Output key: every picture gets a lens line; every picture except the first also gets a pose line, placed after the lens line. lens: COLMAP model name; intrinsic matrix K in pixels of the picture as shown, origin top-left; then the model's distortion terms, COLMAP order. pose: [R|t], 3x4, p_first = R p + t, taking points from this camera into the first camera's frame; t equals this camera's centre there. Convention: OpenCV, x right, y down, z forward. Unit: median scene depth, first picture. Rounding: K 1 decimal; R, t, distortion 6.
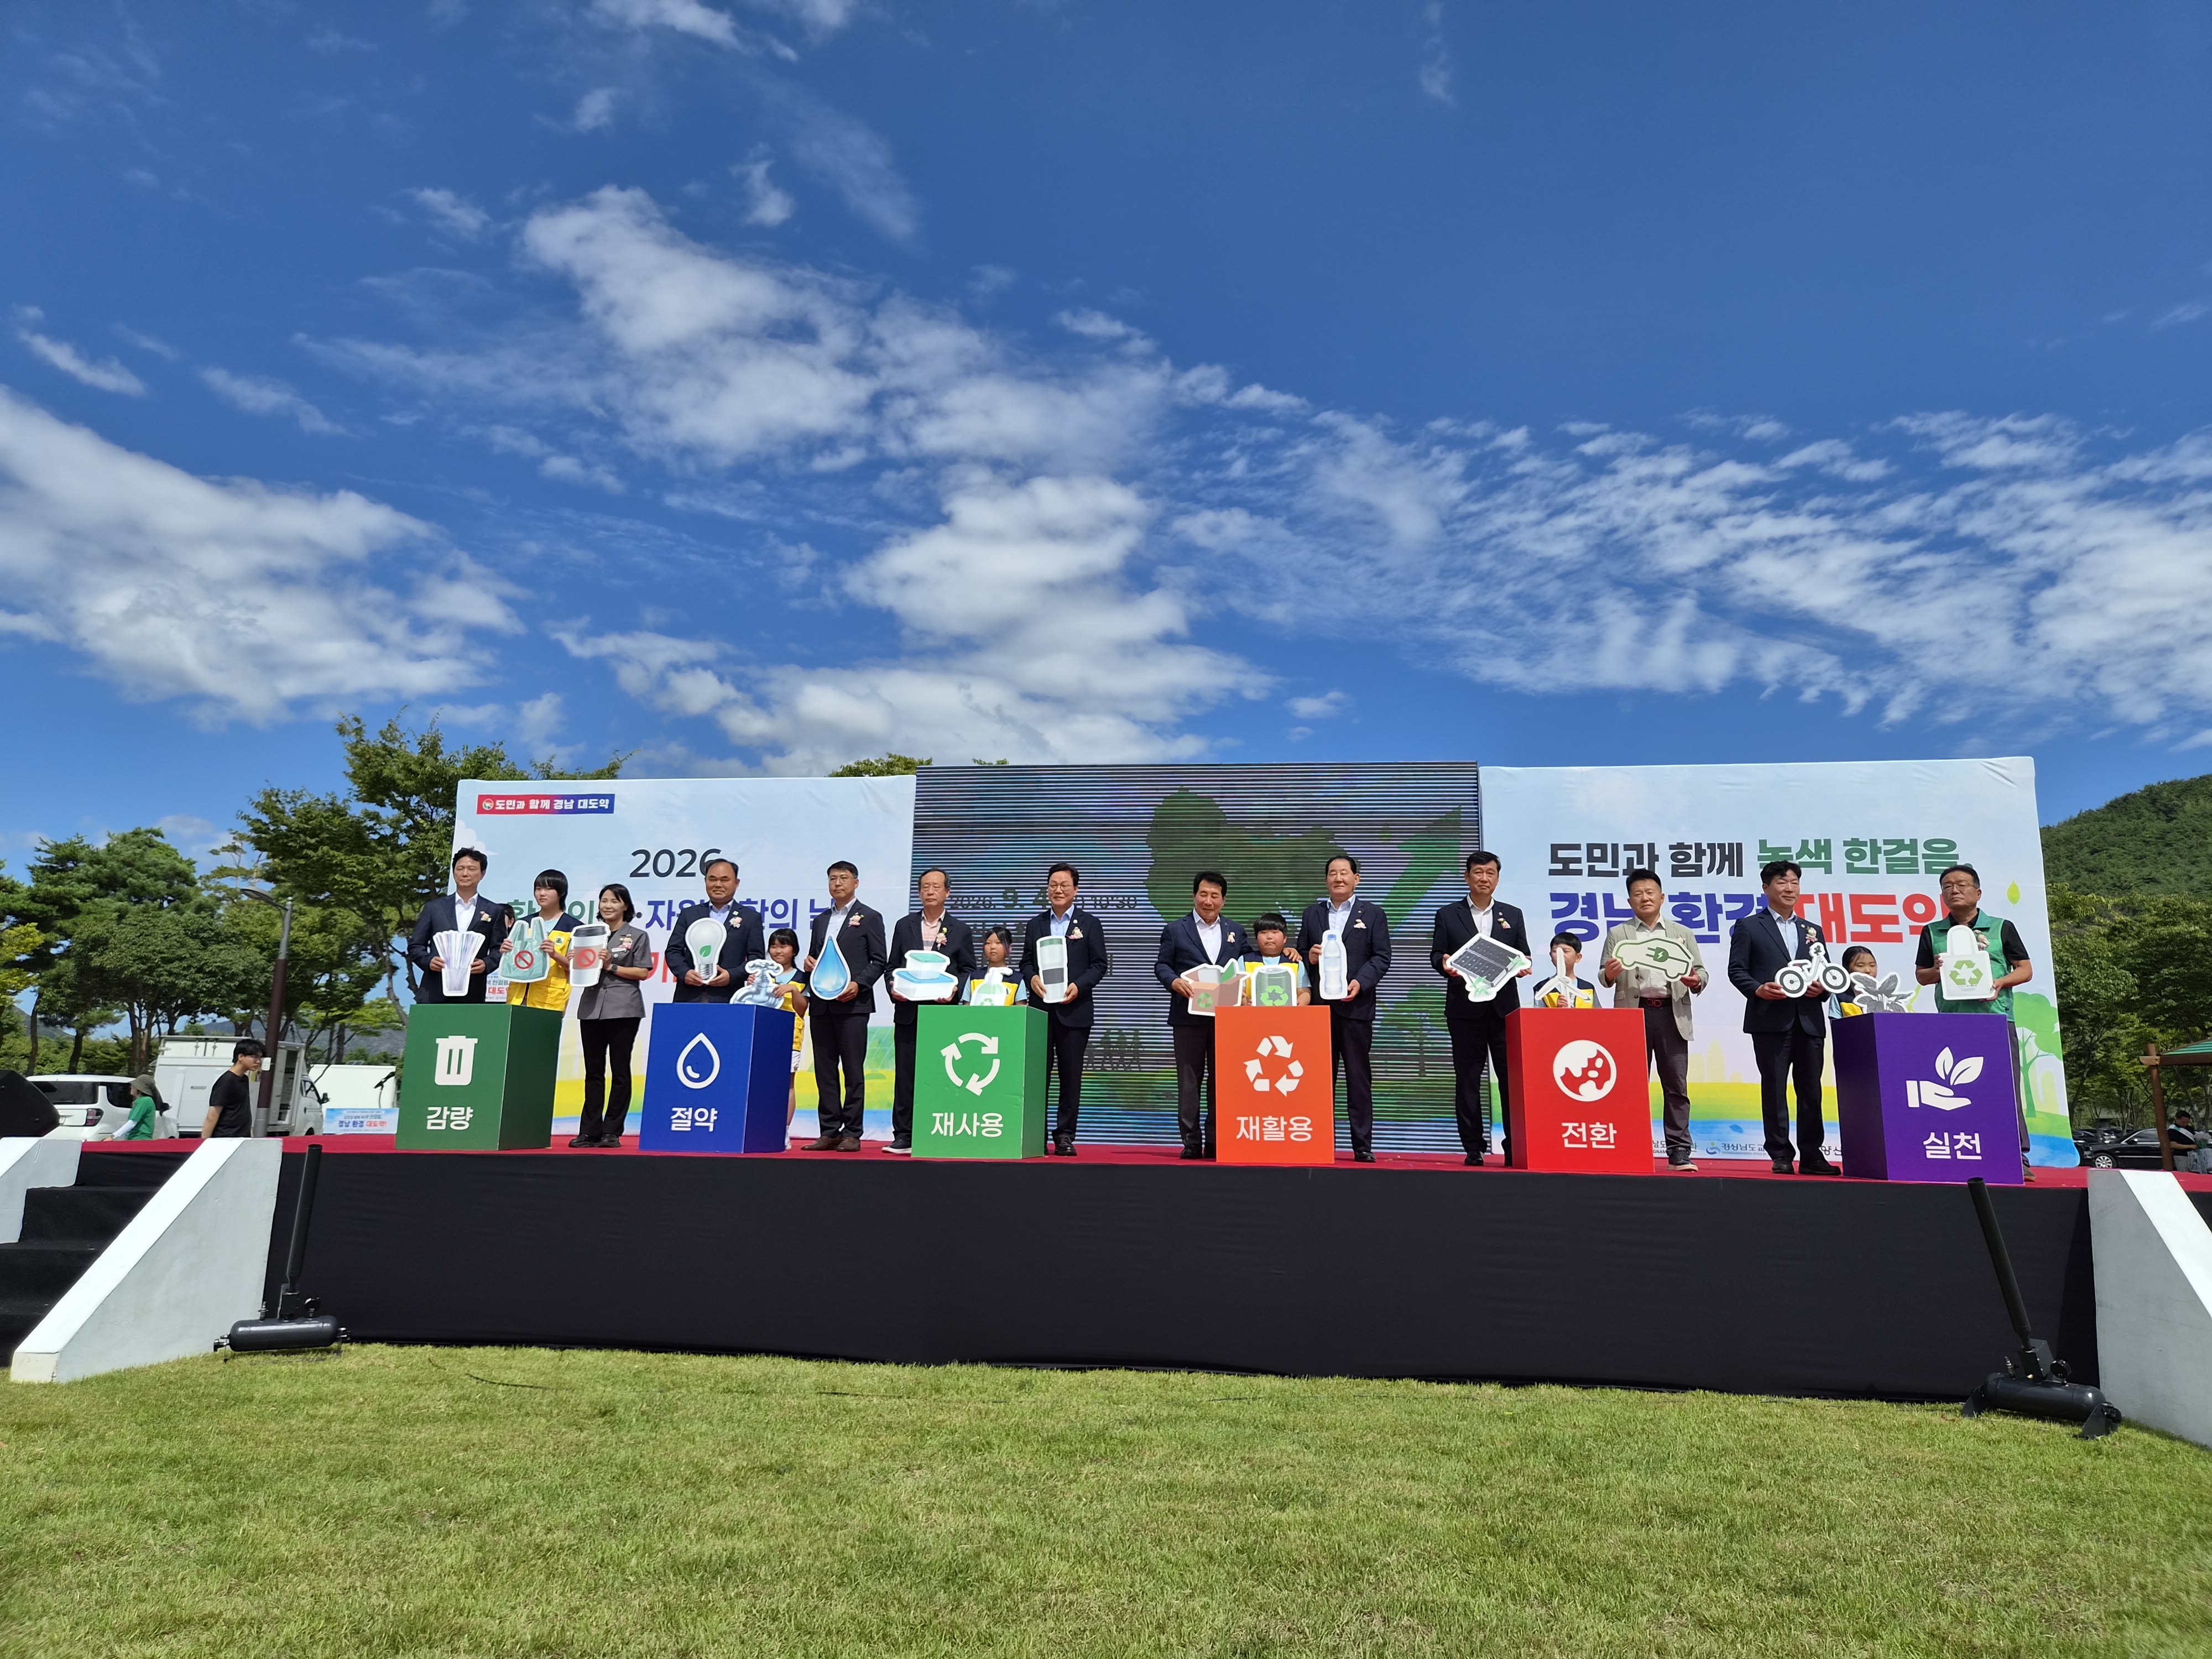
lens RADIAL K [[1504.8, 0, 1157.0], [0, 1504.8, 825.5], [0, 0, 1]] dist [0.034676, 0.005374]
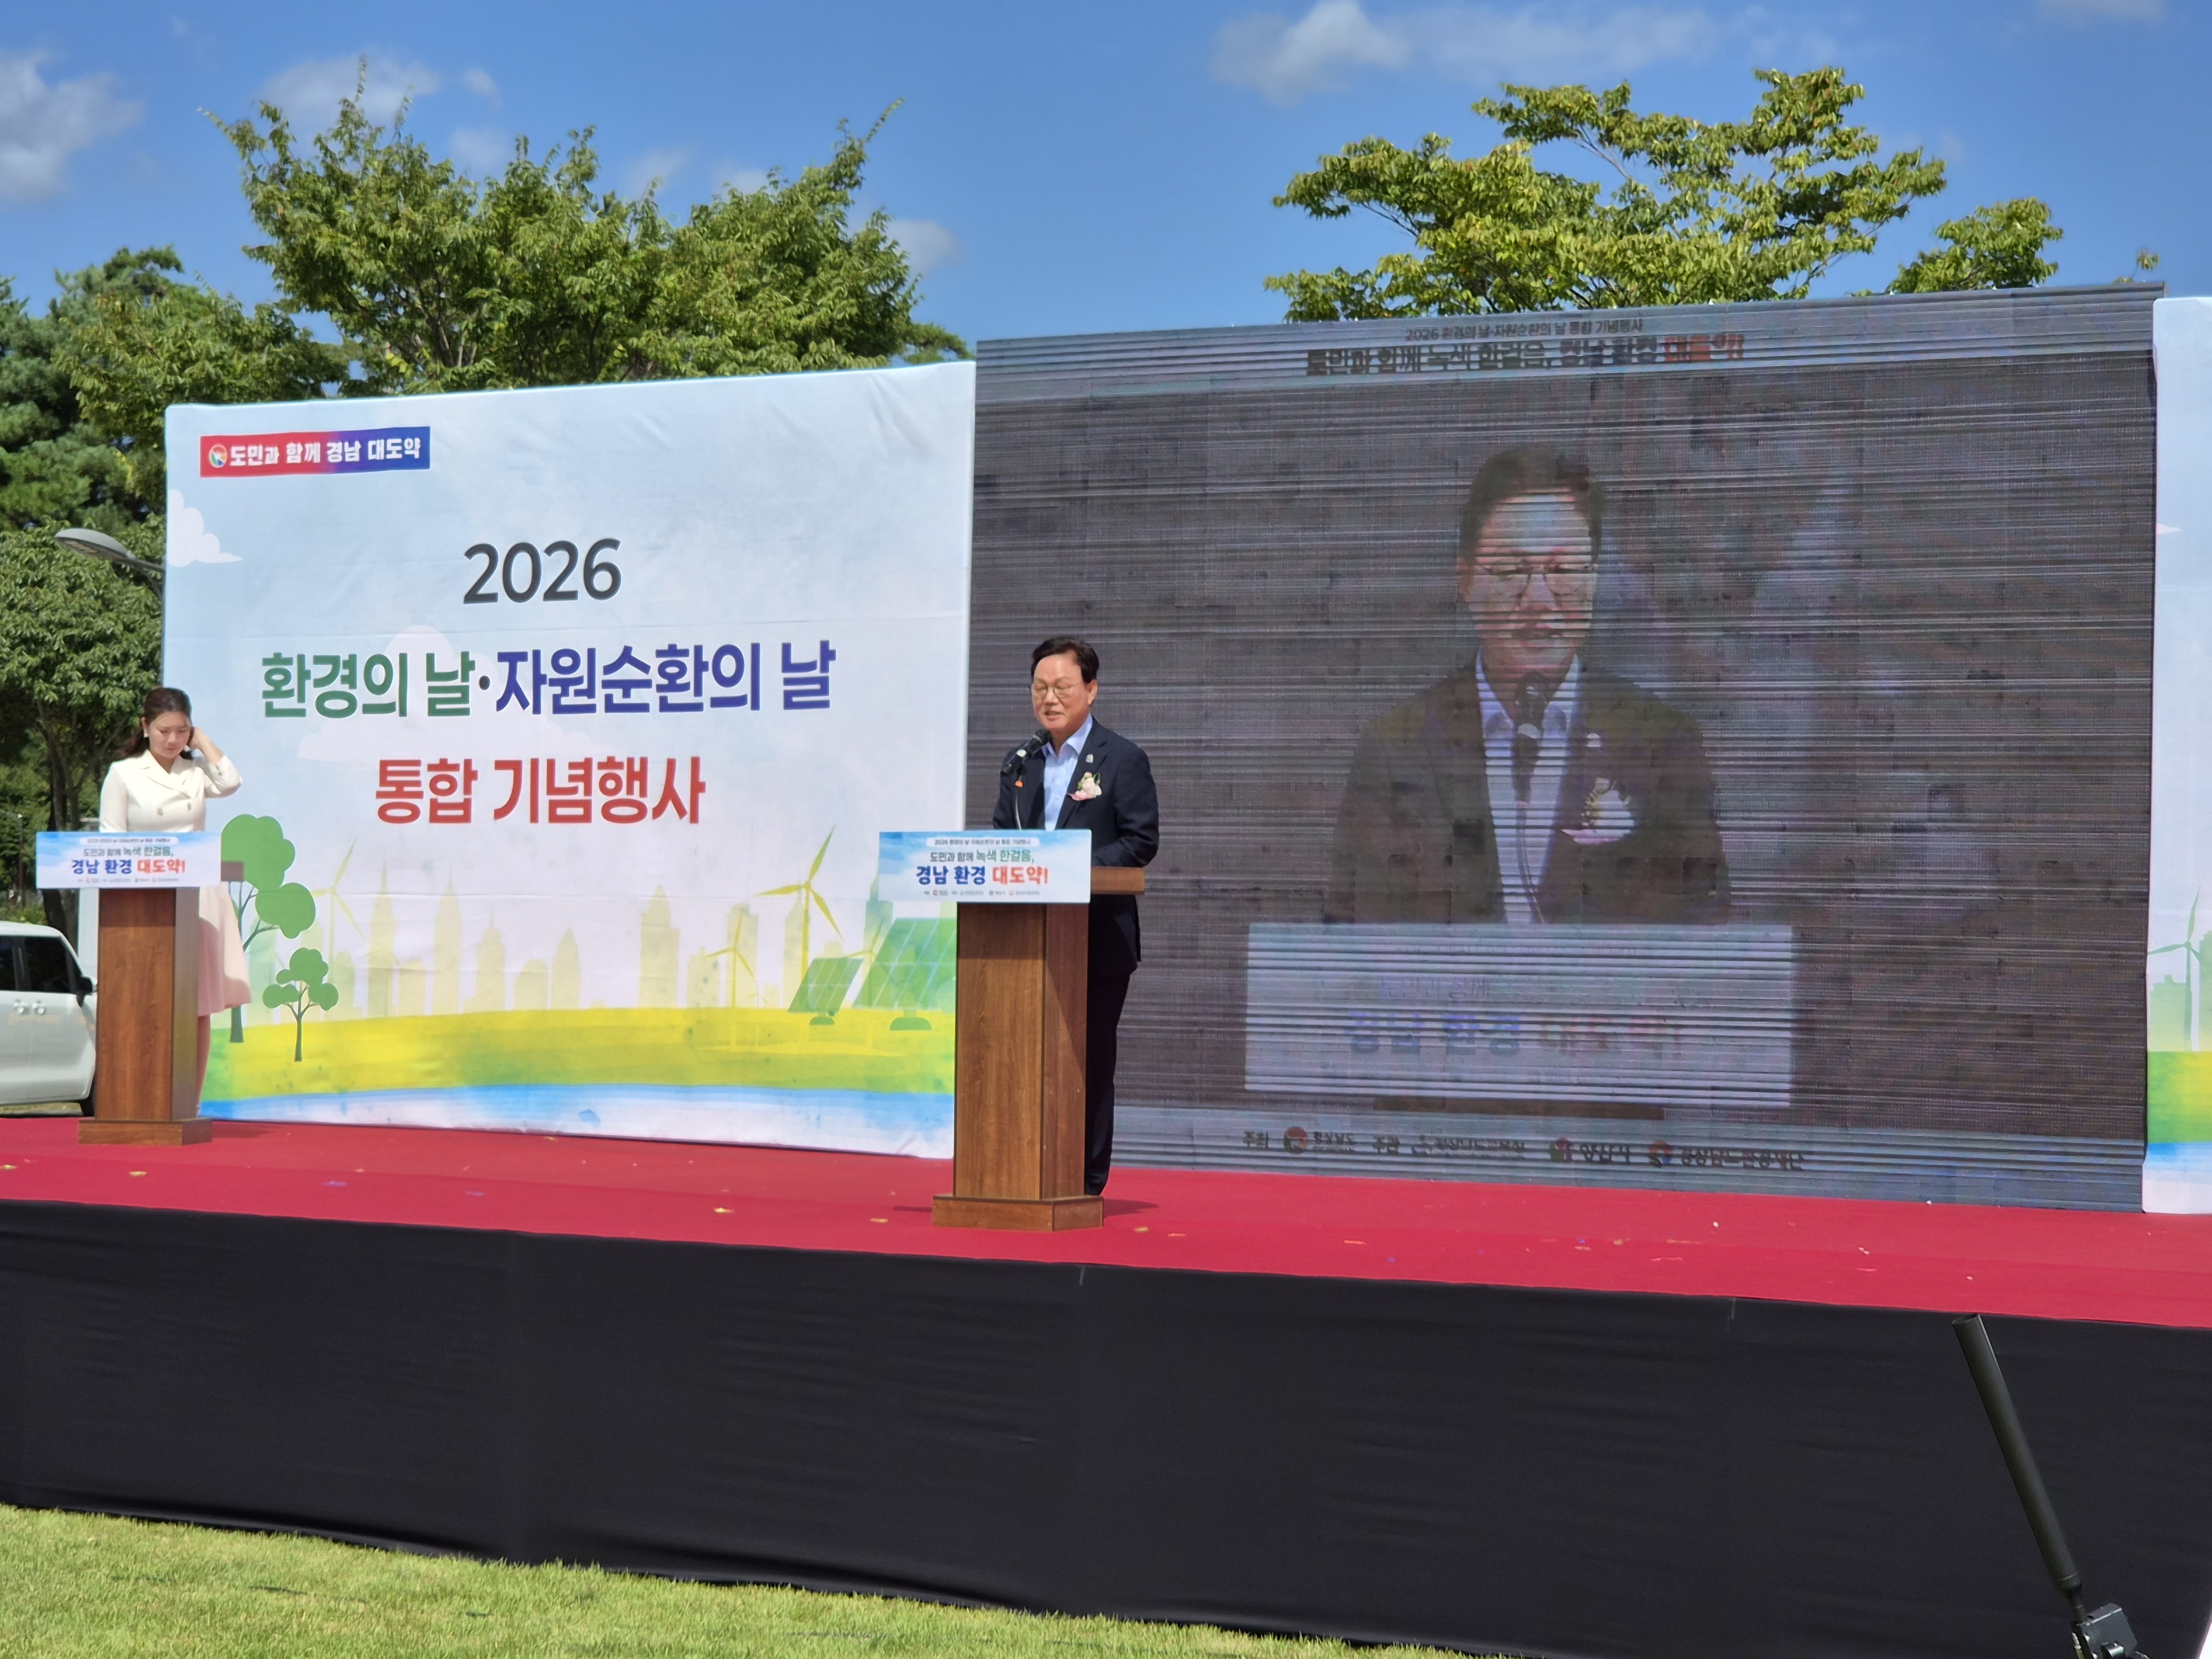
lens RADIAL K [[4915.5, 0, 1111.4], [0, 4915.5, 842.0], [0, 0, 1]] dist [0.001826, 0.000000]
pose [[0.912732, -0.010763, -0.408416, 0.648397], [0.078351, 0.985709, 0.149124, -0.146850], [0.400975, -0.168110, 0.900532, -0.455978]]
